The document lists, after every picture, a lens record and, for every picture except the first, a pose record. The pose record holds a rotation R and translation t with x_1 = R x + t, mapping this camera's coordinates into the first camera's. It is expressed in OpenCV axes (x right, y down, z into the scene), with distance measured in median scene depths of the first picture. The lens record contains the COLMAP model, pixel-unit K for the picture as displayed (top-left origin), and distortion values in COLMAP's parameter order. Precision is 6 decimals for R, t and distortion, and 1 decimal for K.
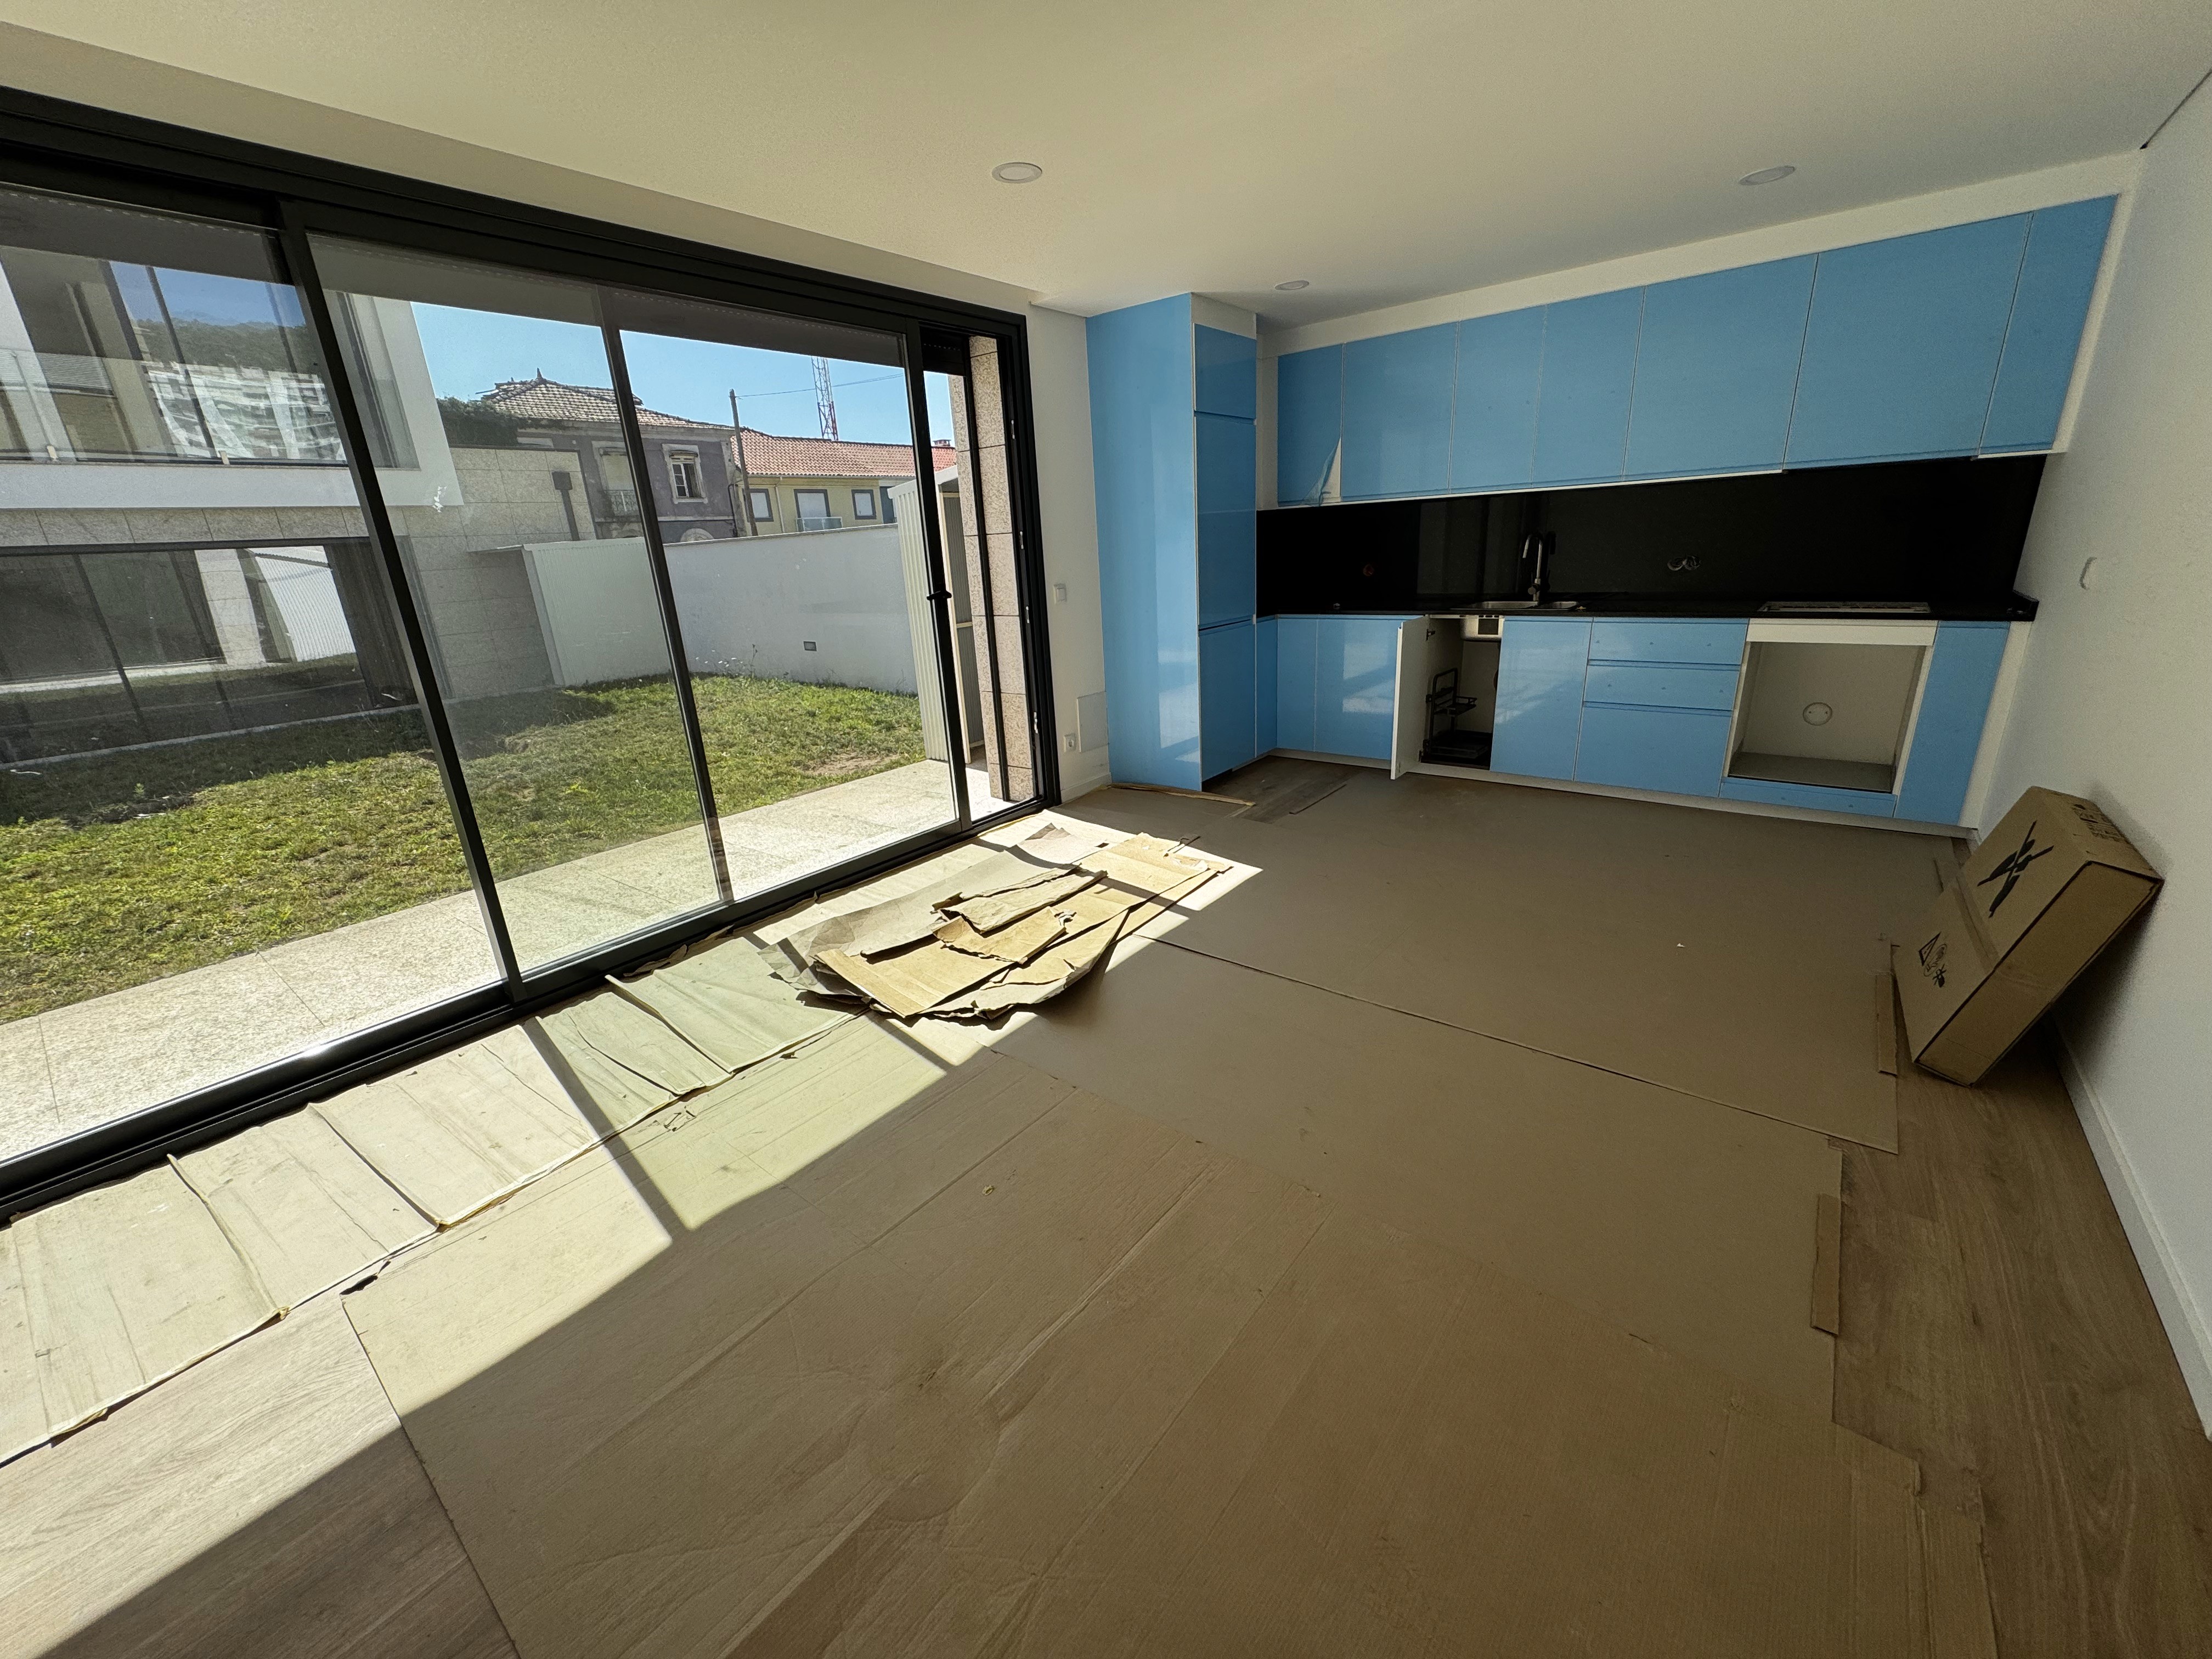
lens RADIAL K [[898.9, 0, 1092.7], [0, 898.9, 815.7], [0, 0, 1]] dist [0.013482, -0.000310]
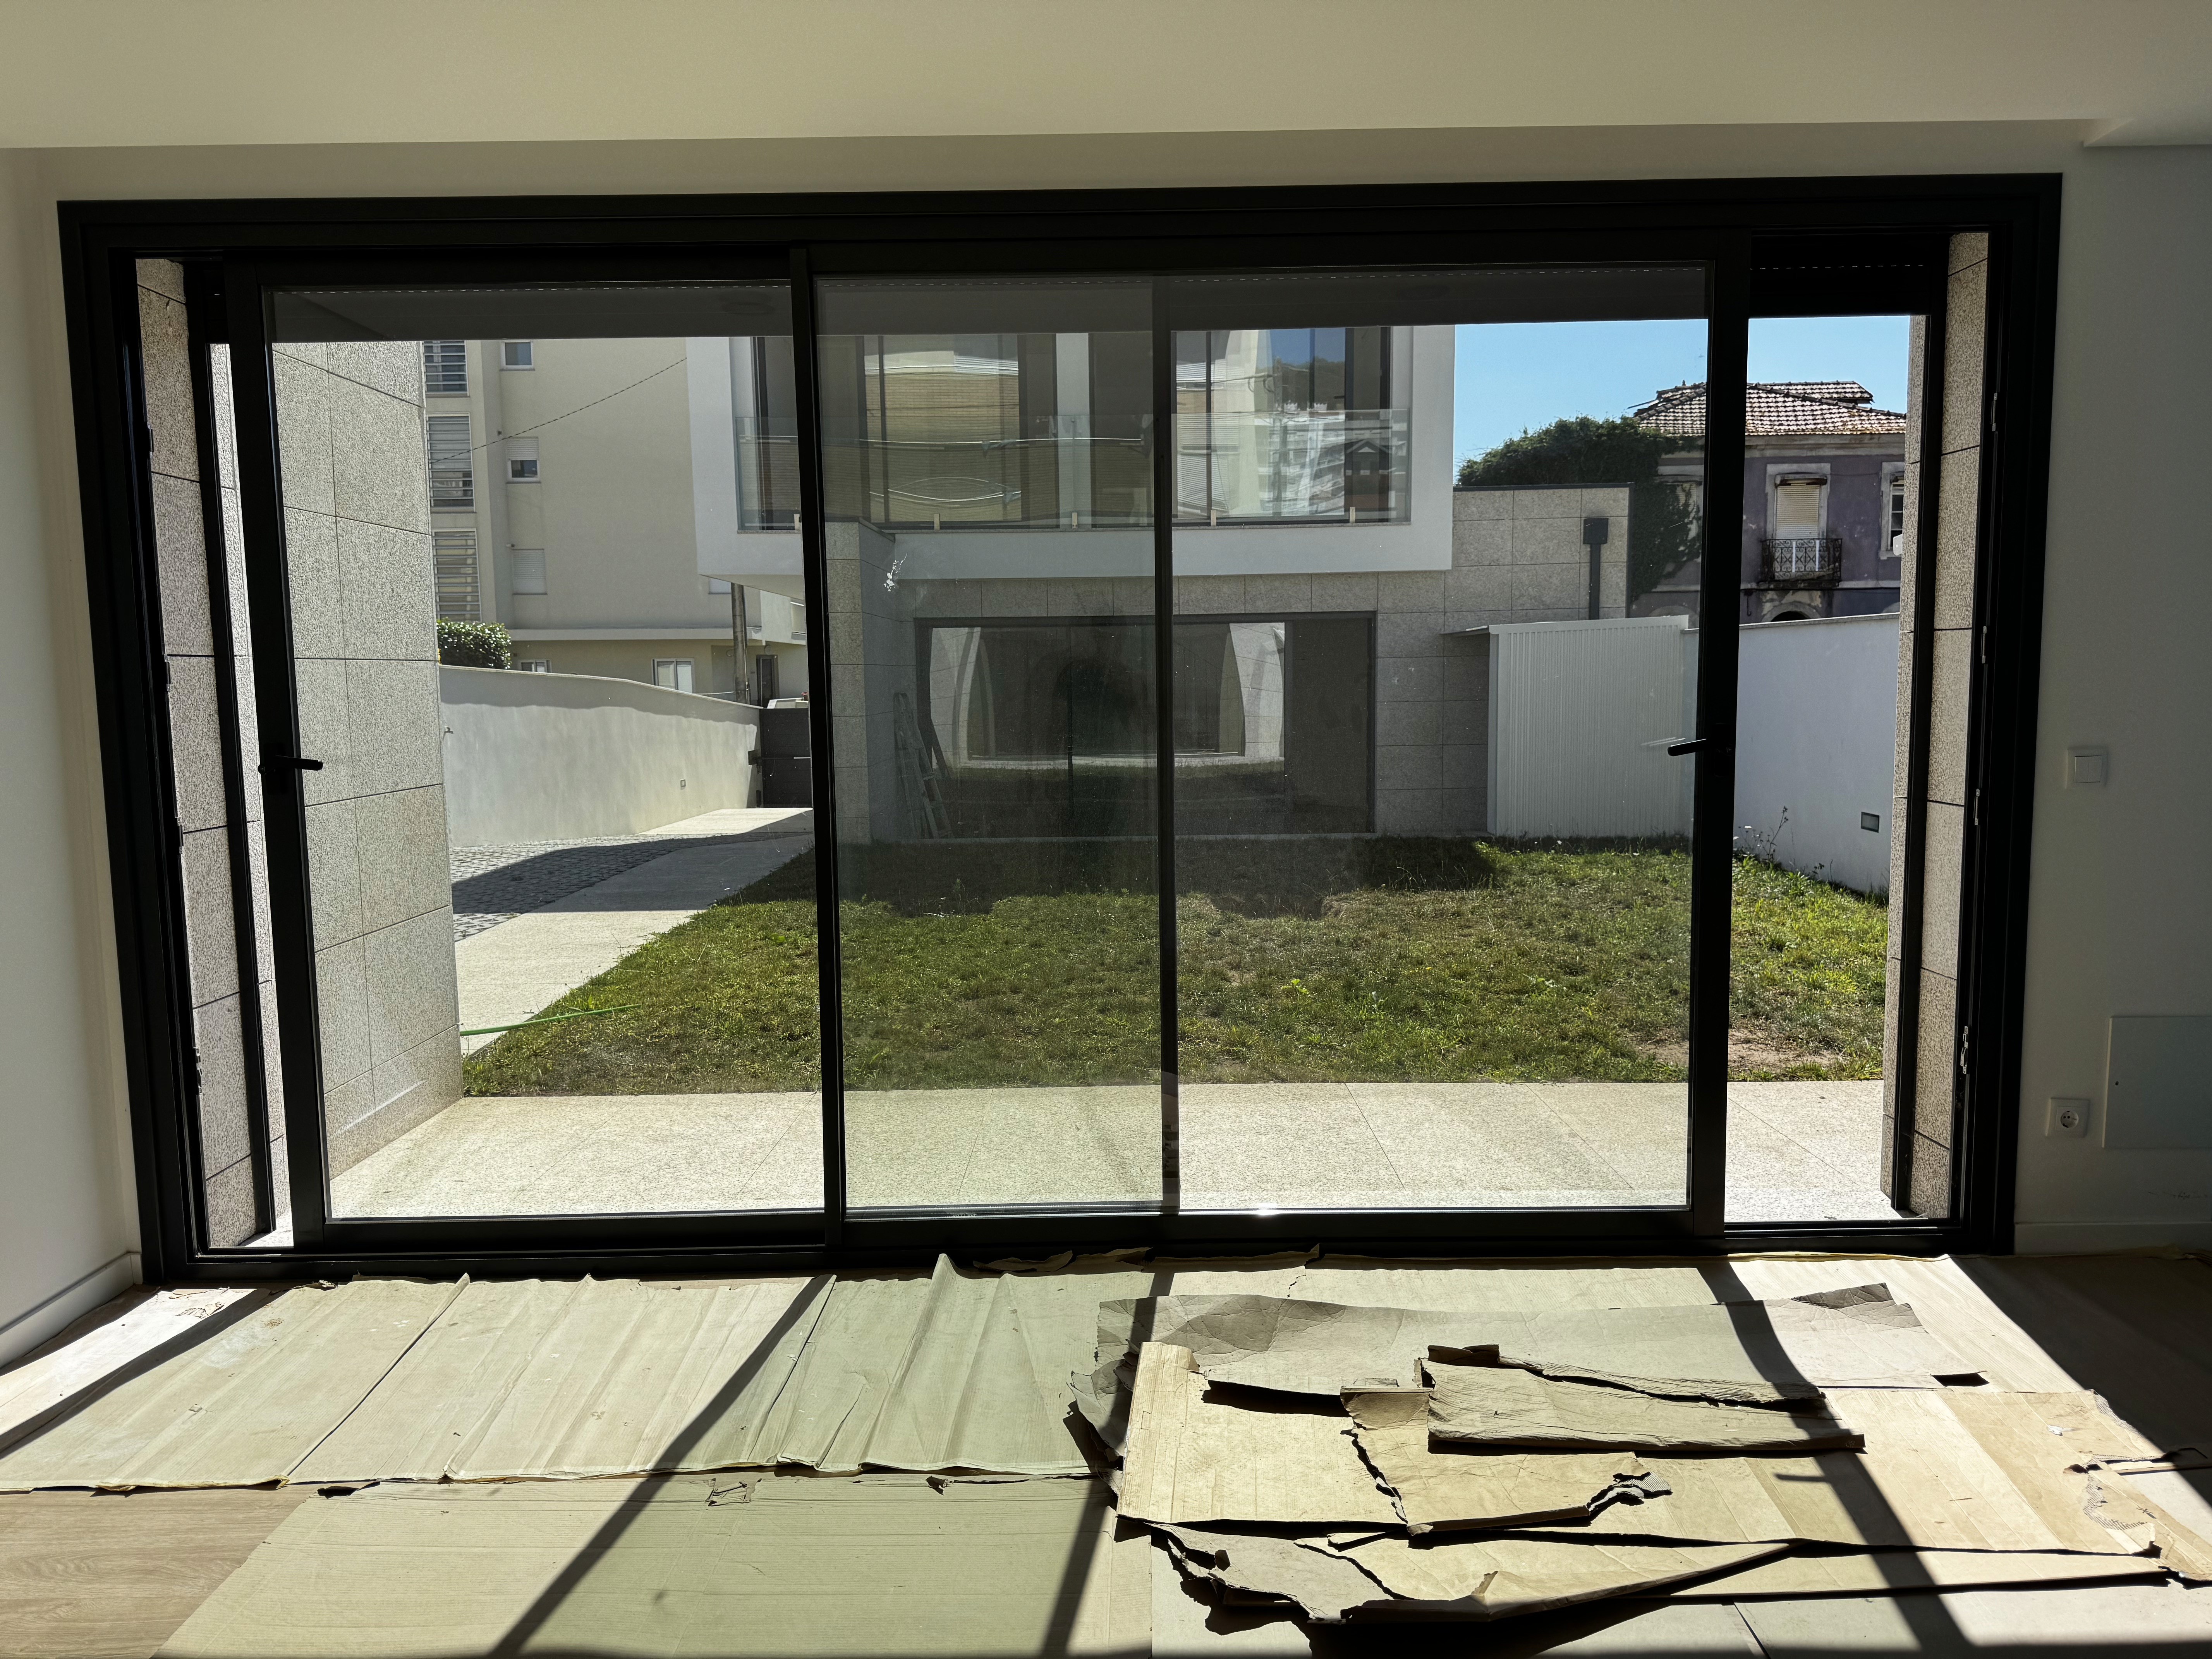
lens RADIAL K [[1554.8, 0, 1108.5], [0, 1554.8, 842.7], [0, 0, 1]] dist [0.024744, -0.022631]
pose [[0.619800, 0.133649, -0.773296, 0.331251], [-0.250032, 0.967670, -0.033158, -0.094308], [0.743863, 0.213900, 0.633178, 0.252885]]
